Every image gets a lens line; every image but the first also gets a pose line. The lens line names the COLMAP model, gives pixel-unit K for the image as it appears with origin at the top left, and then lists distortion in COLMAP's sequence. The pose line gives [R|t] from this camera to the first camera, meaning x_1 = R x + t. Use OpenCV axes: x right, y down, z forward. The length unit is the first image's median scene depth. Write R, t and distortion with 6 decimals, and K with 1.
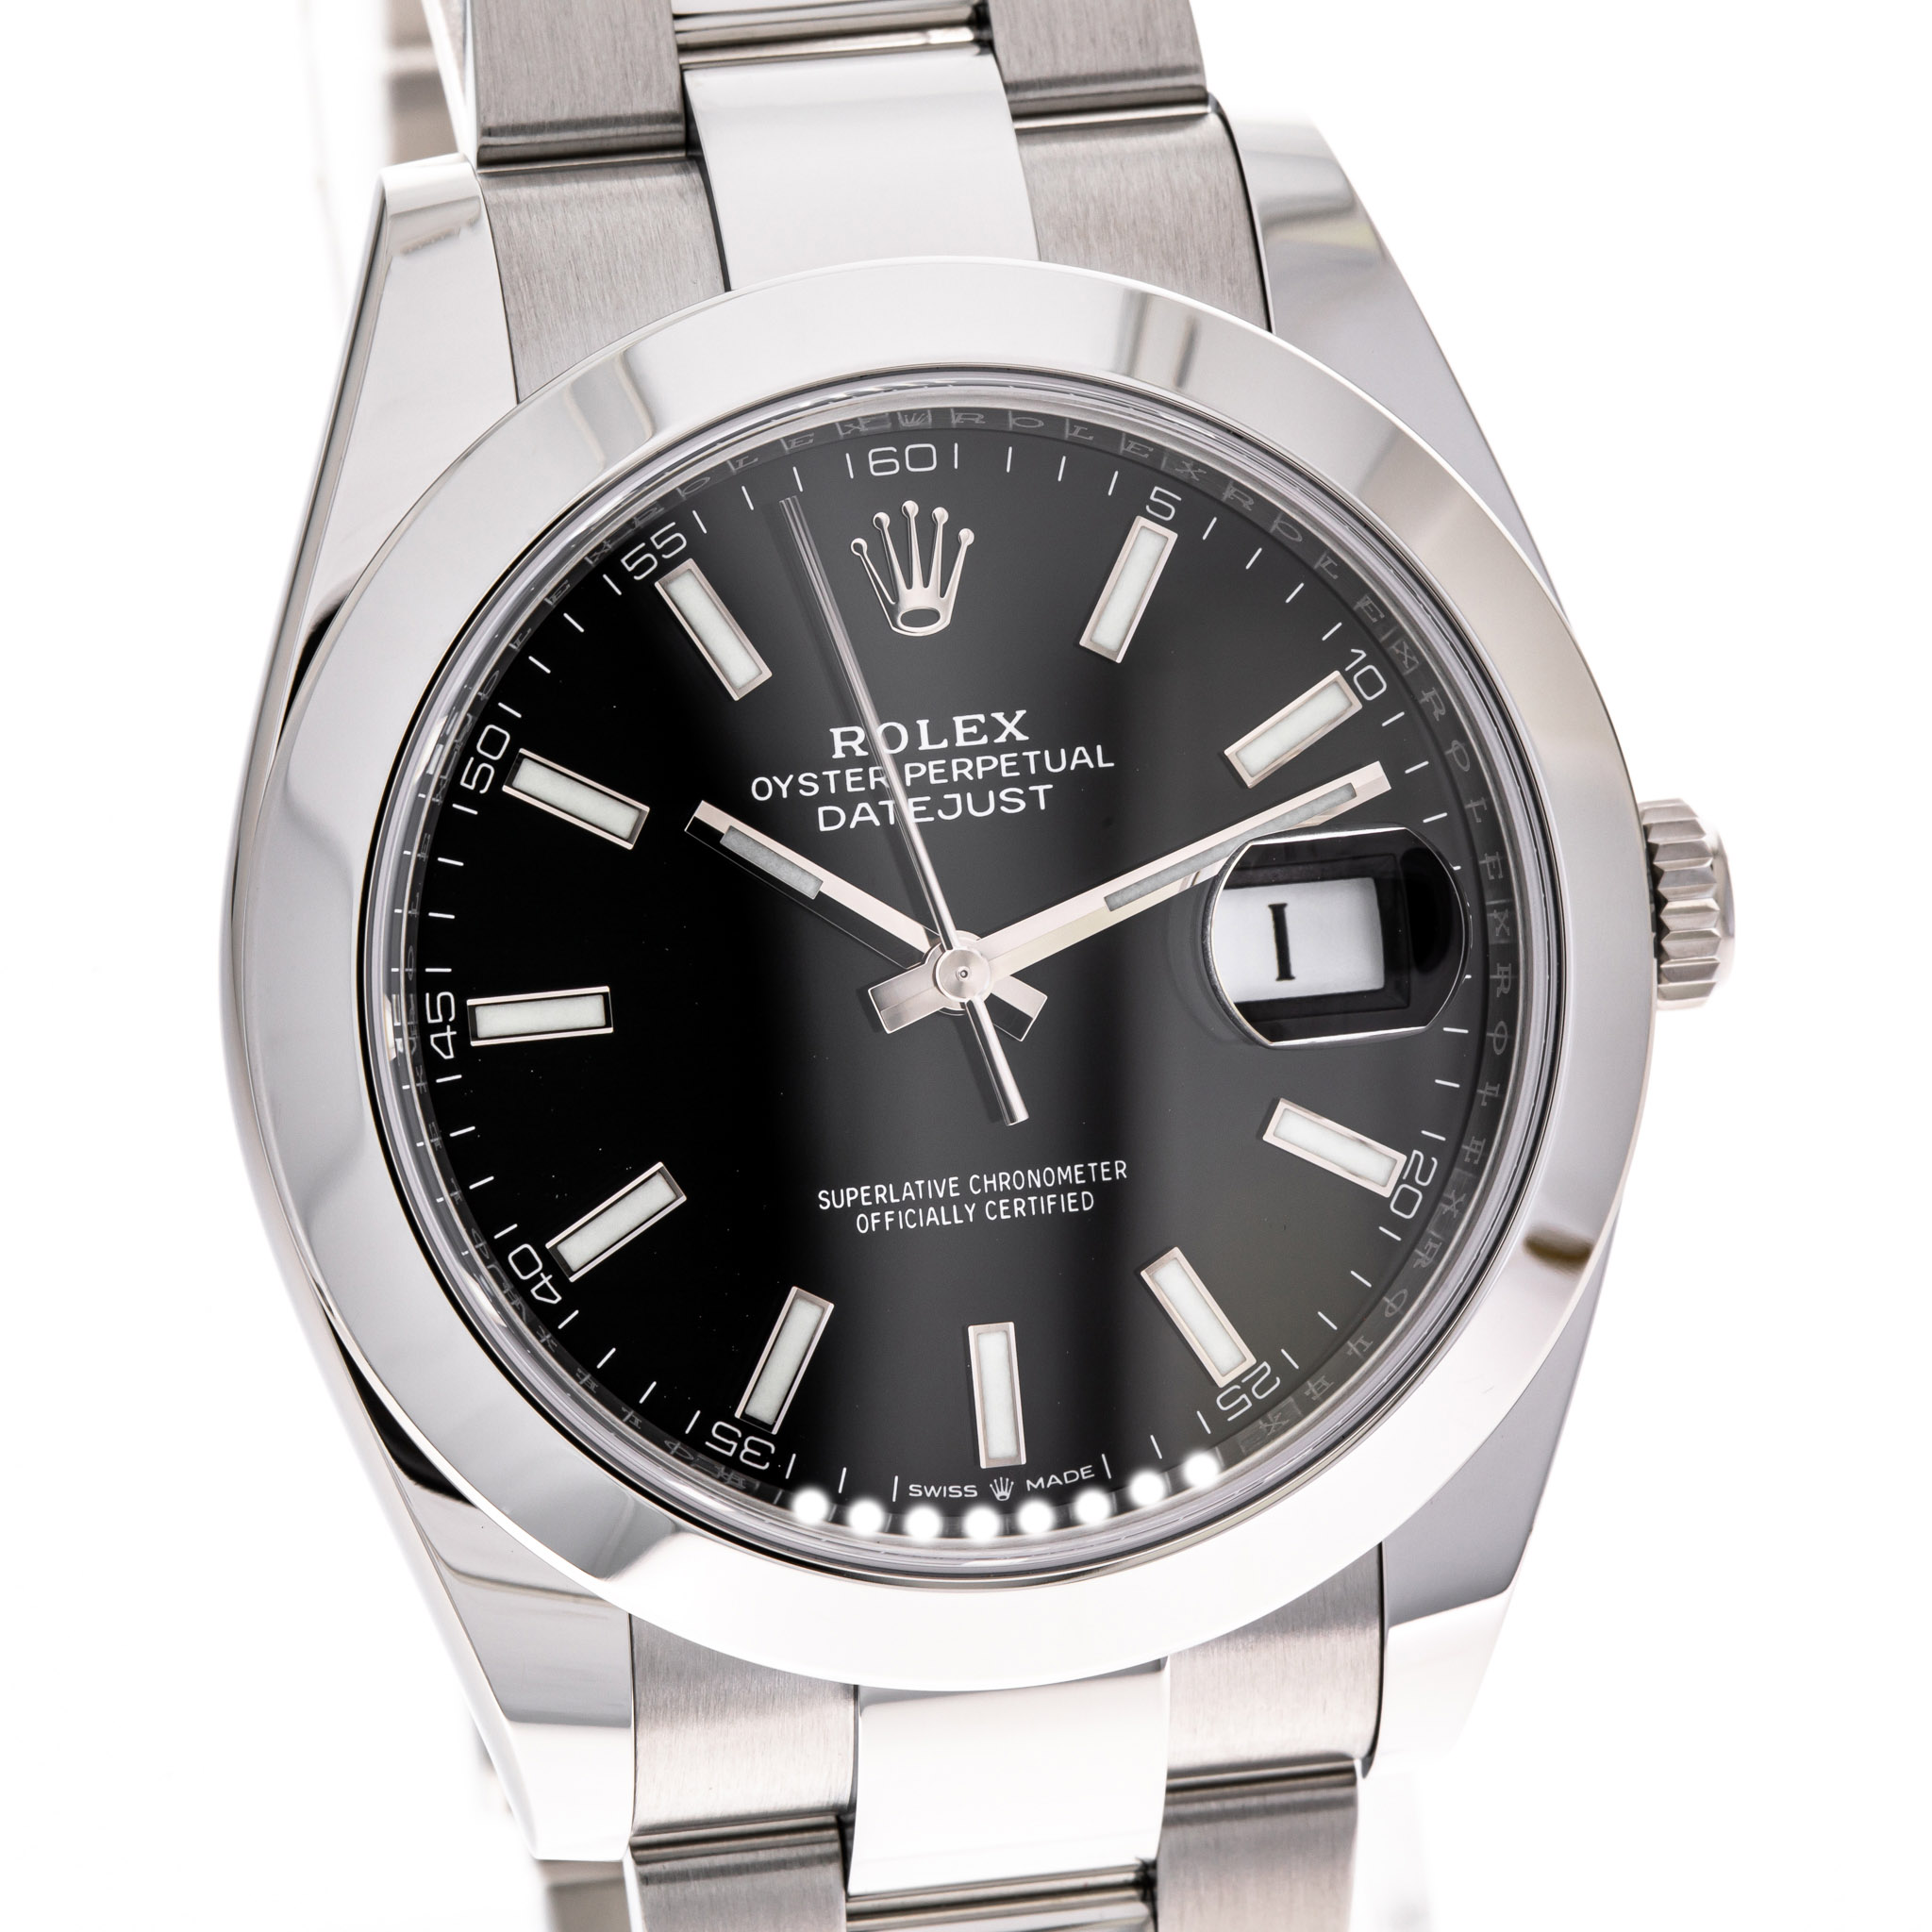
lens RADIAL K [[12947.6, 0, 961.7], [0, 12947.6, 958.5], [0, 0, 1]] dist [0.989223, 0.000000]
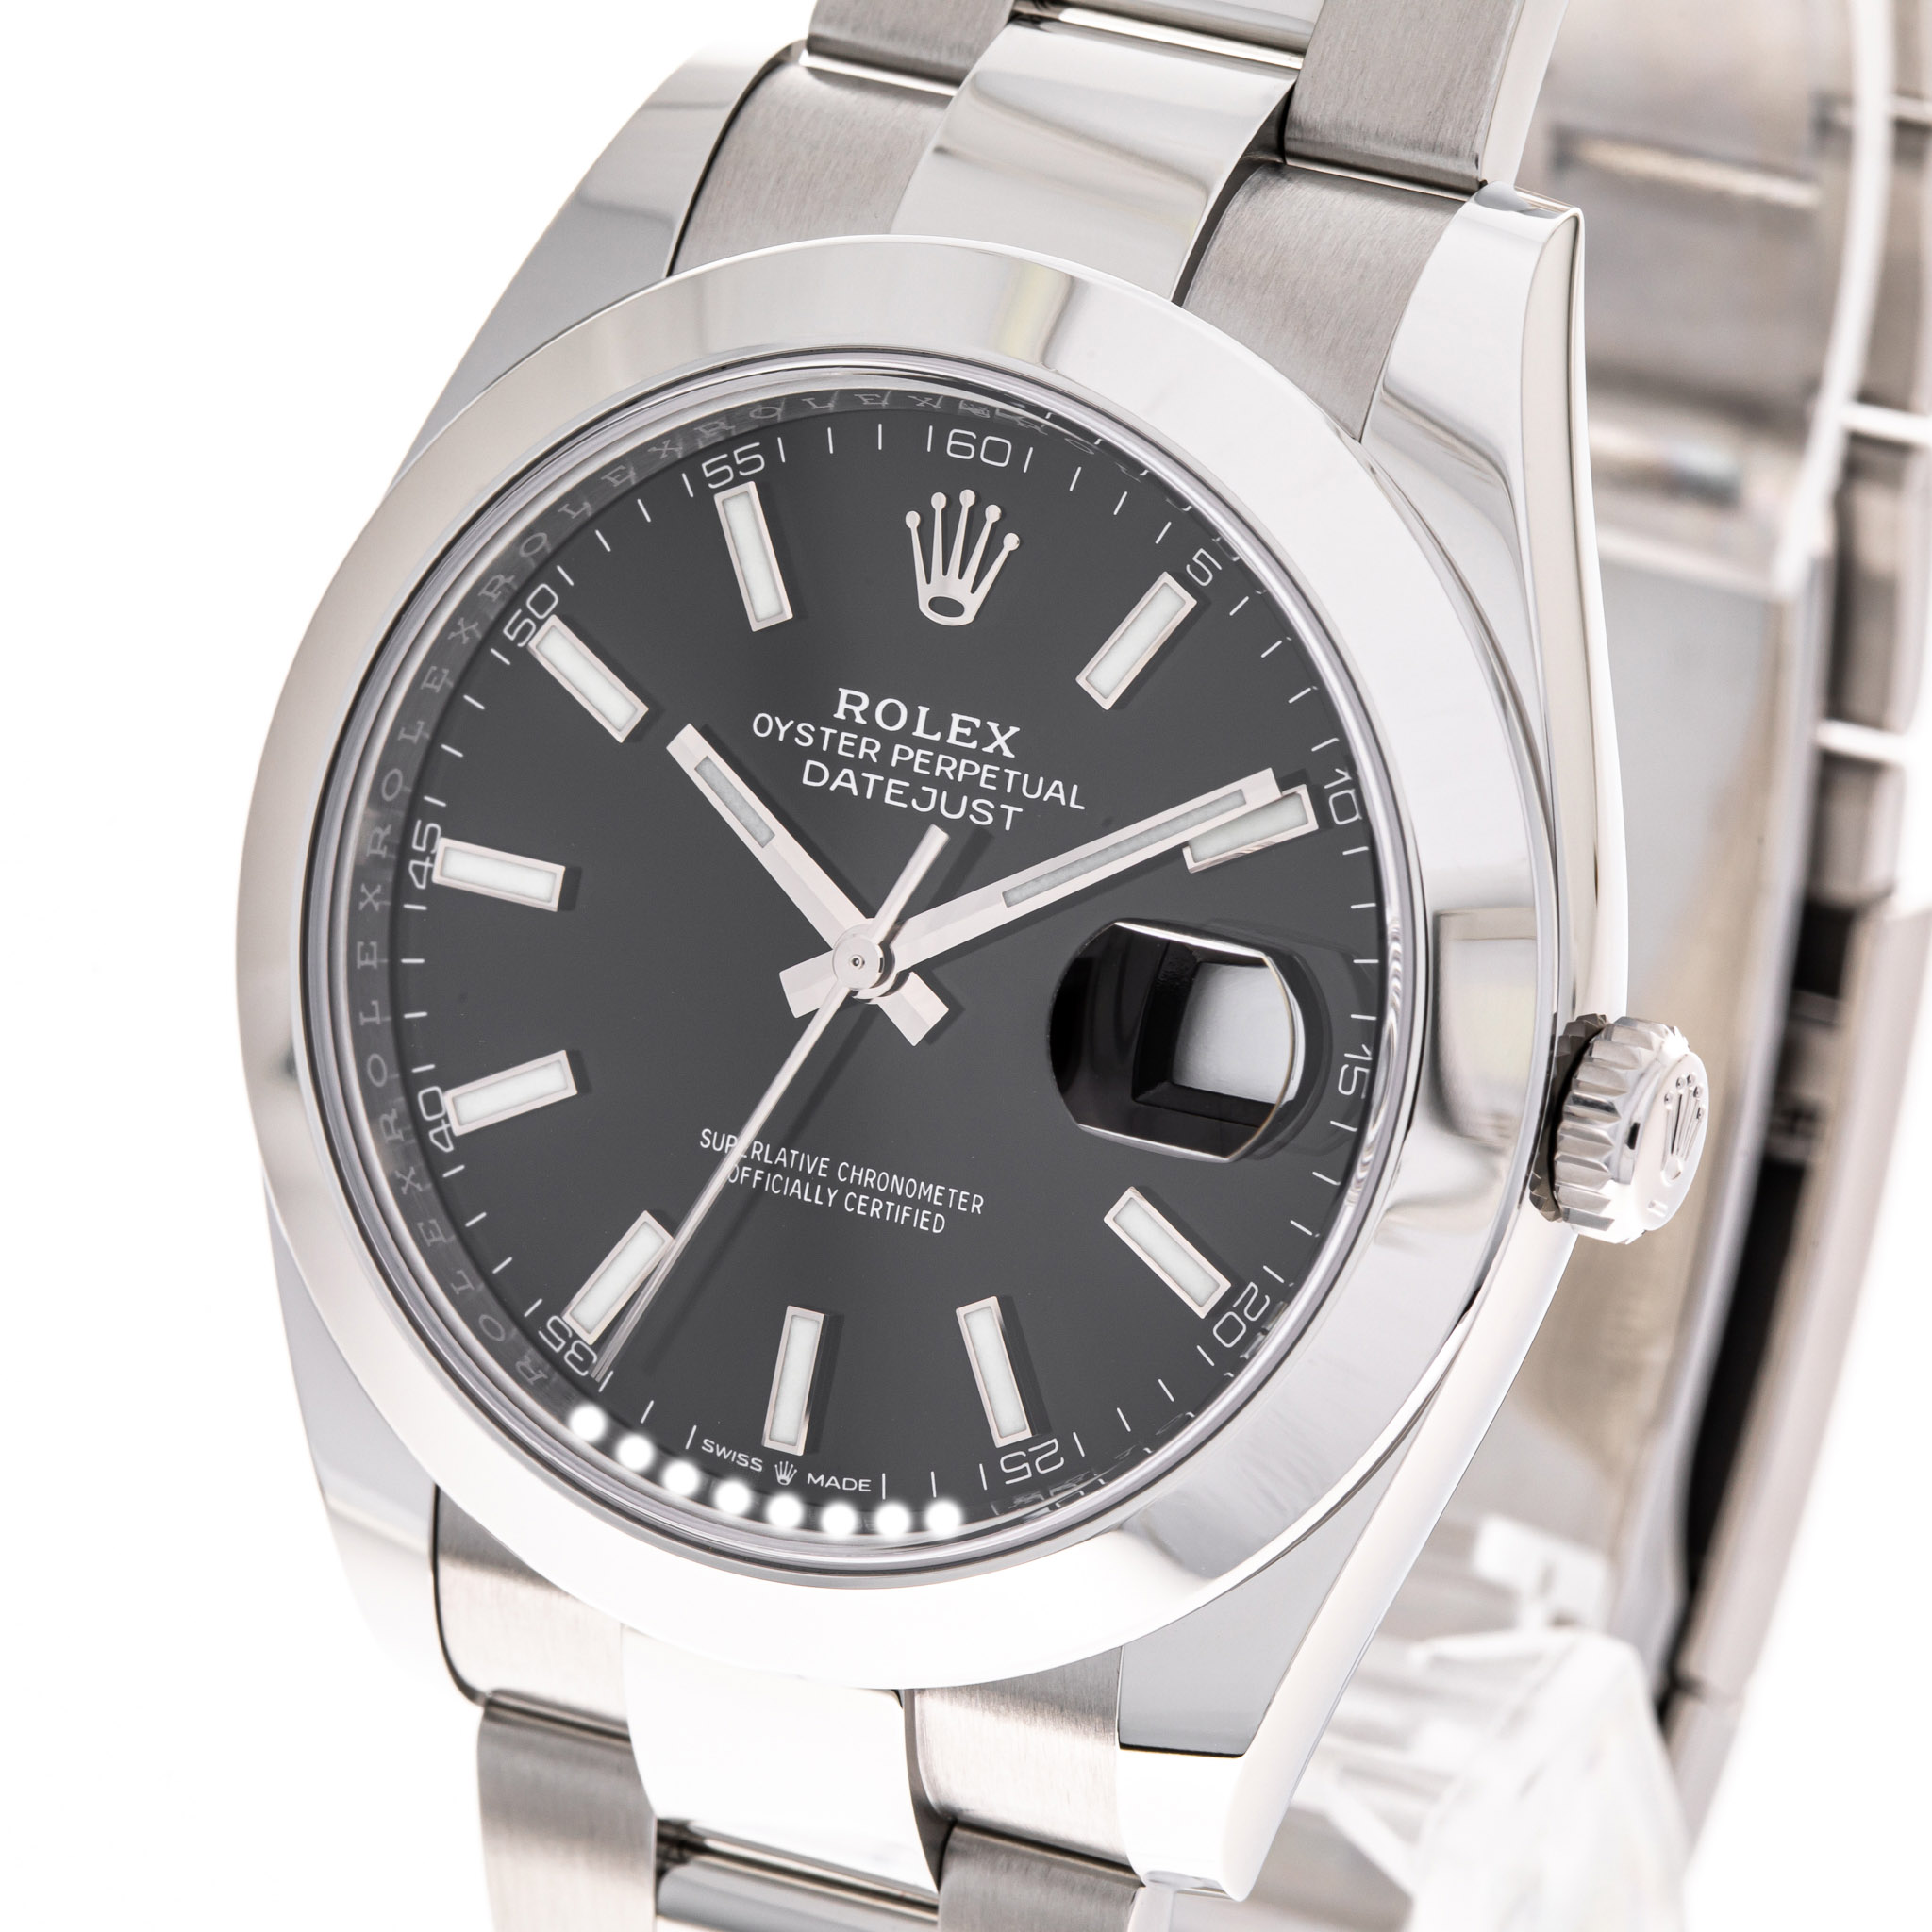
lens RADIAL K [[12947.6, 0, 963.0], [0, 12947.6, 965.9], [0, 0, 1]] dist [0.989223, 0.000000]
pose [[0.779095, 0.298874, -0.551077, 0.547912], [-0.273916, 0.952983, 0.129592, -0.128058], [0.563898, 0.049984, 0.824330, 0.189604]]
